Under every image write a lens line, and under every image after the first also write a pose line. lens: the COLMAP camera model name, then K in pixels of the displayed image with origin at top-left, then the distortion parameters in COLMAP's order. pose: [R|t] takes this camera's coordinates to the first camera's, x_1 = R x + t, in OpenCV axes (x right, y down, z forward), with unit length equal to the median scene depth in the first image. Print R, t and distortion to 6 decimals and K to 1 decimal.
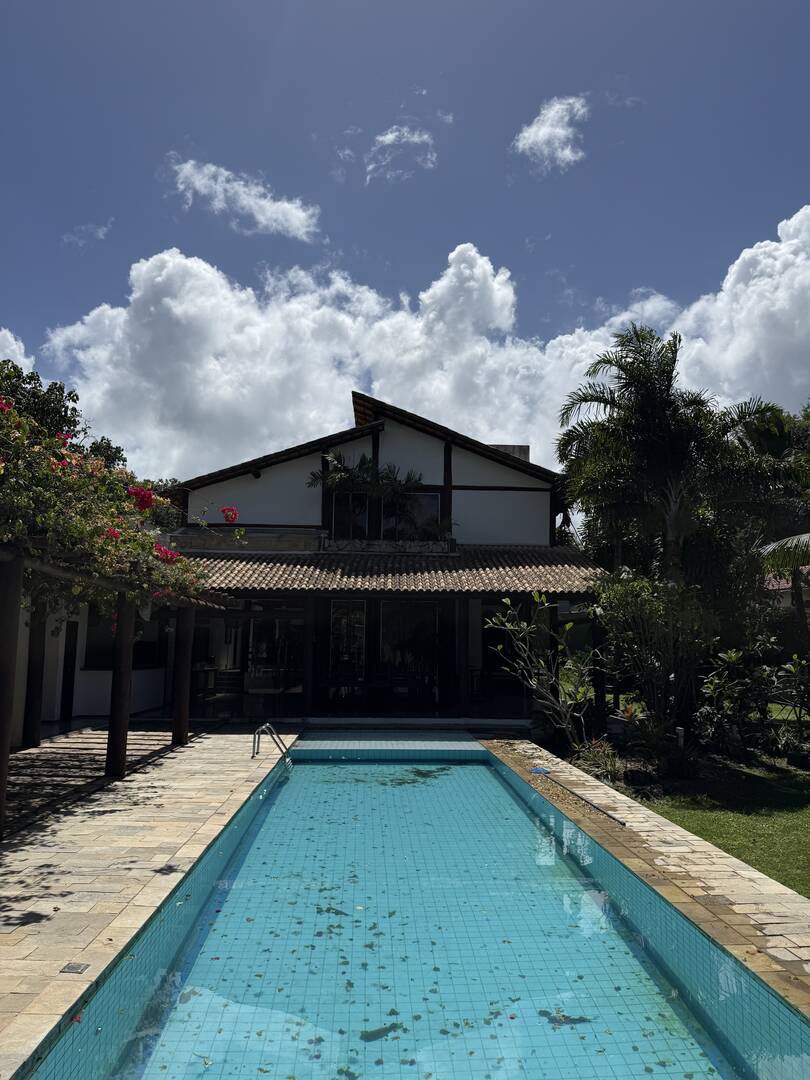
lens RADIAL K [[787.9, 0, 405.0], [0, 787.9, 540.0], [0, 0, 1]] dist [0.080777, 0.000334]
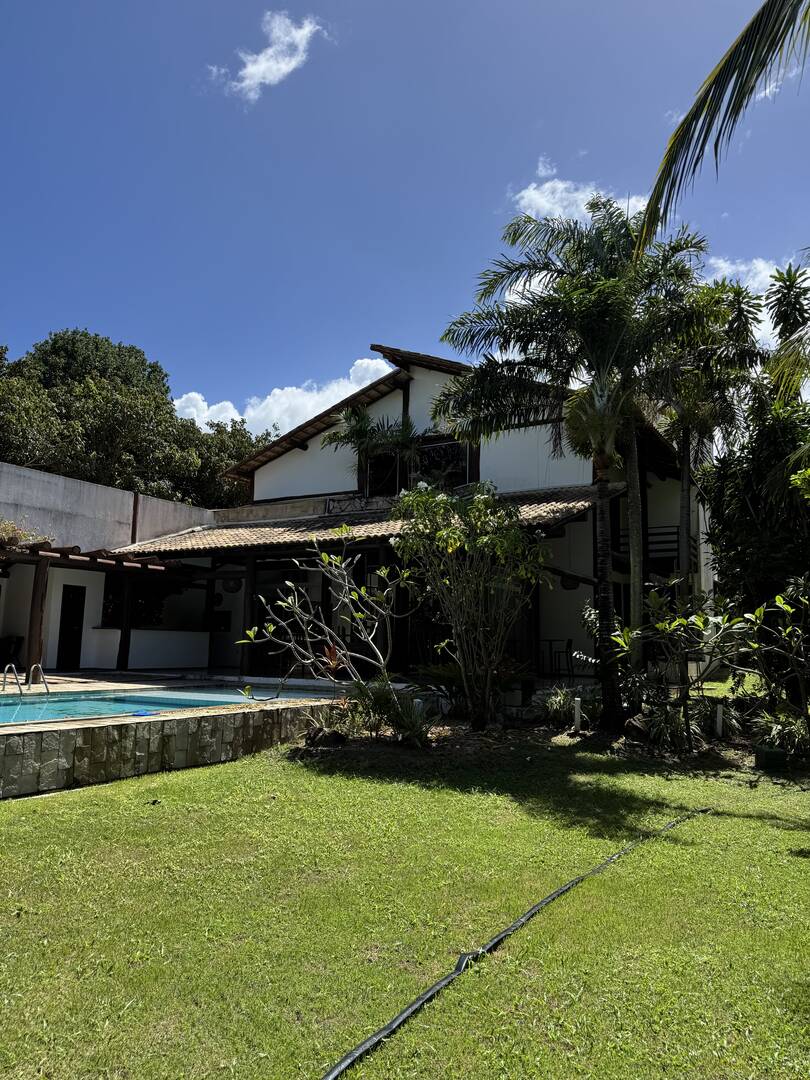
lens RADIAL K [[761.8, 0, 405.0], [0, 761.8, 540.0], [0, 0, 1]] dist [-0.000726, -0.000162]
pose [[0.836922, -0.071435, -0.542640, 0.479851], [0.065132, 0.997400, -0.030846, 0.081173], [0.543432, -0.009527, 0.839399, 0.266459]]
